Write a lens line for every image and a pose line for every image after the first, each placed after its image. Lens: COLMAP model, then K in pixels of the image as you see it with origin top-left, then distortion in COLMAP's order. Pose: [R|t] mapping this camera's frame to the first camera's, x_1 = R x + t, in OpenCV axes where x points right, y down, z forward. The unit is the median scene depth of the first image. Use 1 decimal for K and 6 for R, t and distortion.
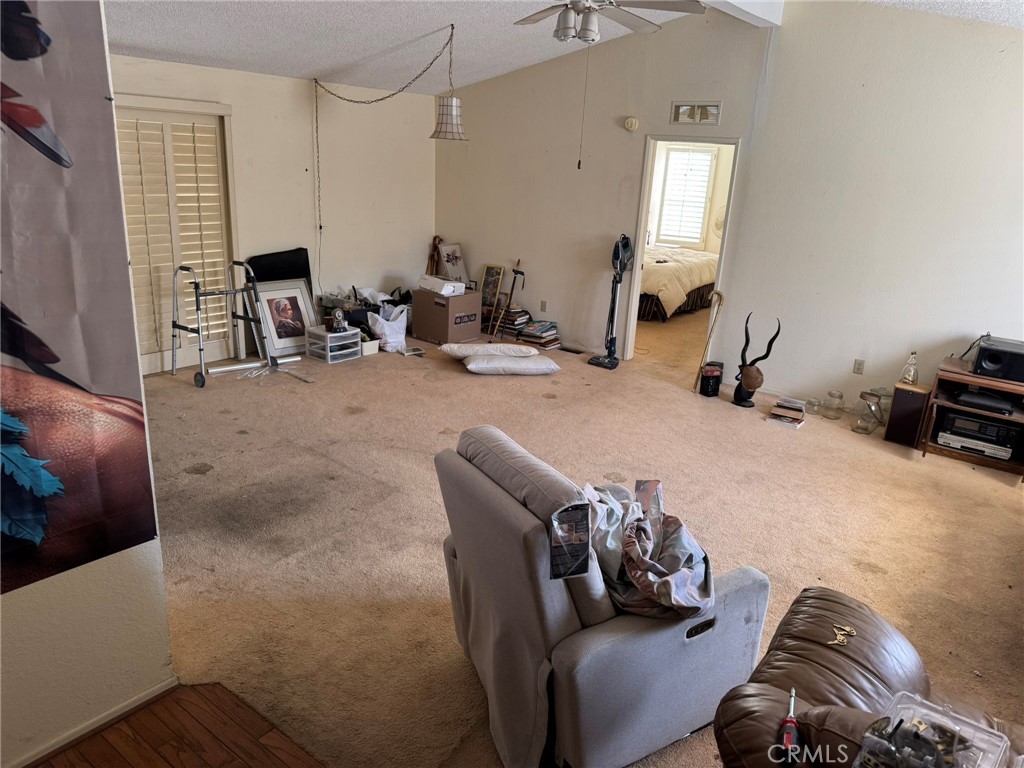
lens RADIAL K [[737.4, 0, 507.0], [0, 737.4, 381.9], [0, 0, 1]] dist [0.105714, -0.173666]
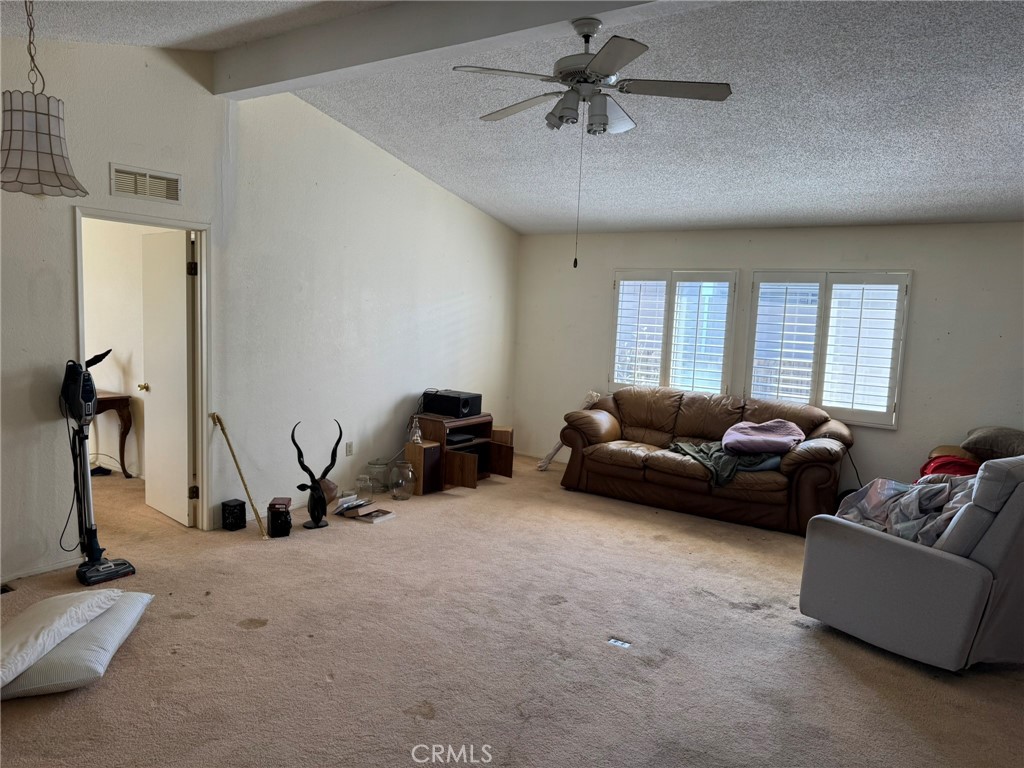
lens RADIAL K [[717.3, 0, 519.0], [0, 717.3, 381.0], [0, 0, 1]] dist [0.082342, -0.109639]
pose [[-0.058144, -0.155120, 0.986183, -0.679735], [0.258156, 0.951917, 0.164951, -0.280254], [-0.964352, 0.264180, -0.015303, 0.987753]]
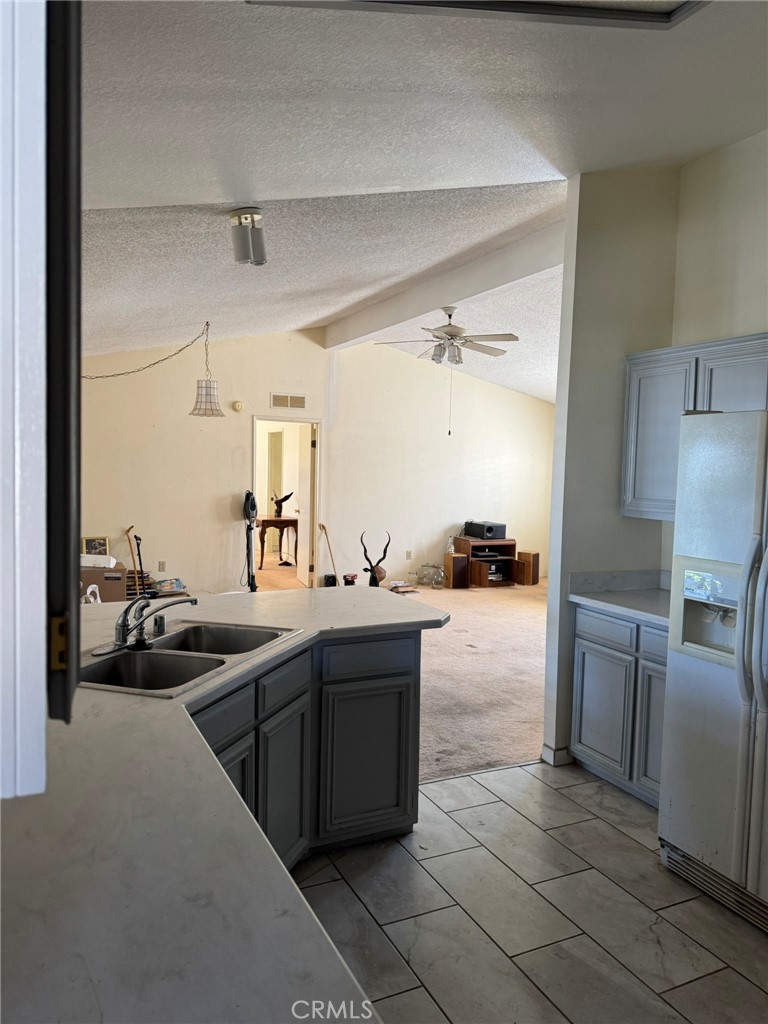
lens RADIAL K [[726.0, 0, 389.0], [0, 726.0, 505.2], [0, 0, 1]] dist [0.143180, -0.175342]
pose [[0.439128, -0.091483, 0.893755, -1.240485], [0.269164, 0.962504, -0.033728, -0.108255], [-0.857157, 0.255377, 0.447286, 0.390305]]
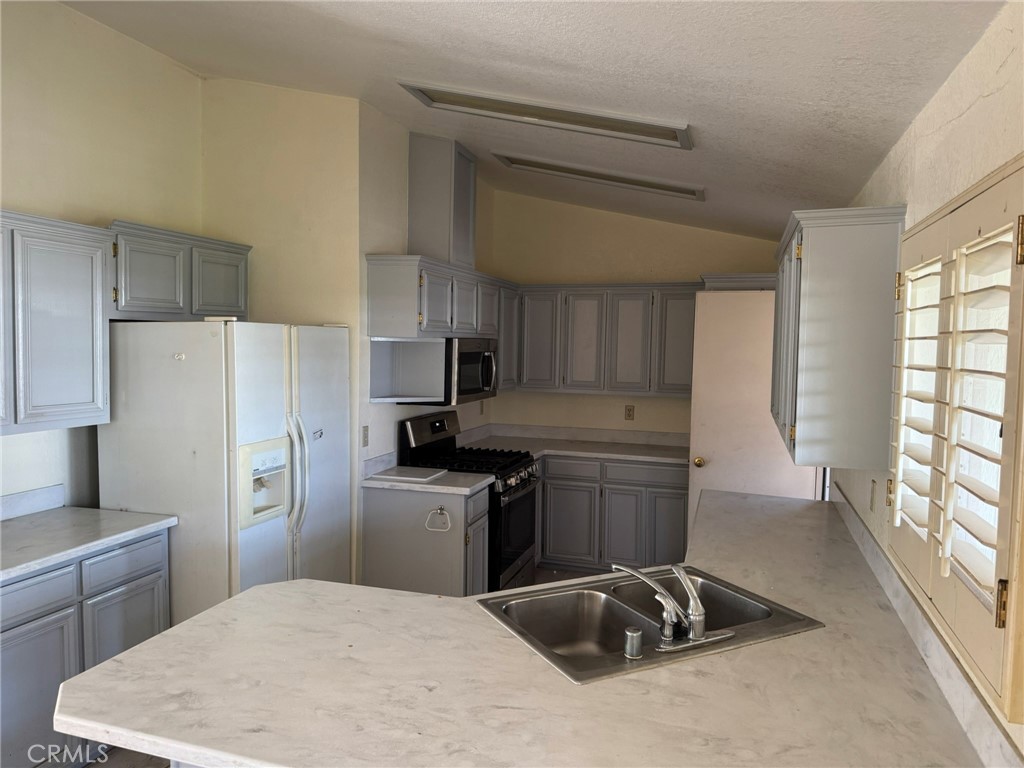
lens RADIAL K [[718.7, 0, 507.5], [0, 718.7, 386.2], [0, 0, 1]] dist [0.085227, -0.118878]
pose [[-0.938657, -0.048800, -0.341383, -0.576567], [-0.166077, 0.931547, 0.323478, -0.341029], [0.302228, 0.360331, -0.882508, 1.137884]]
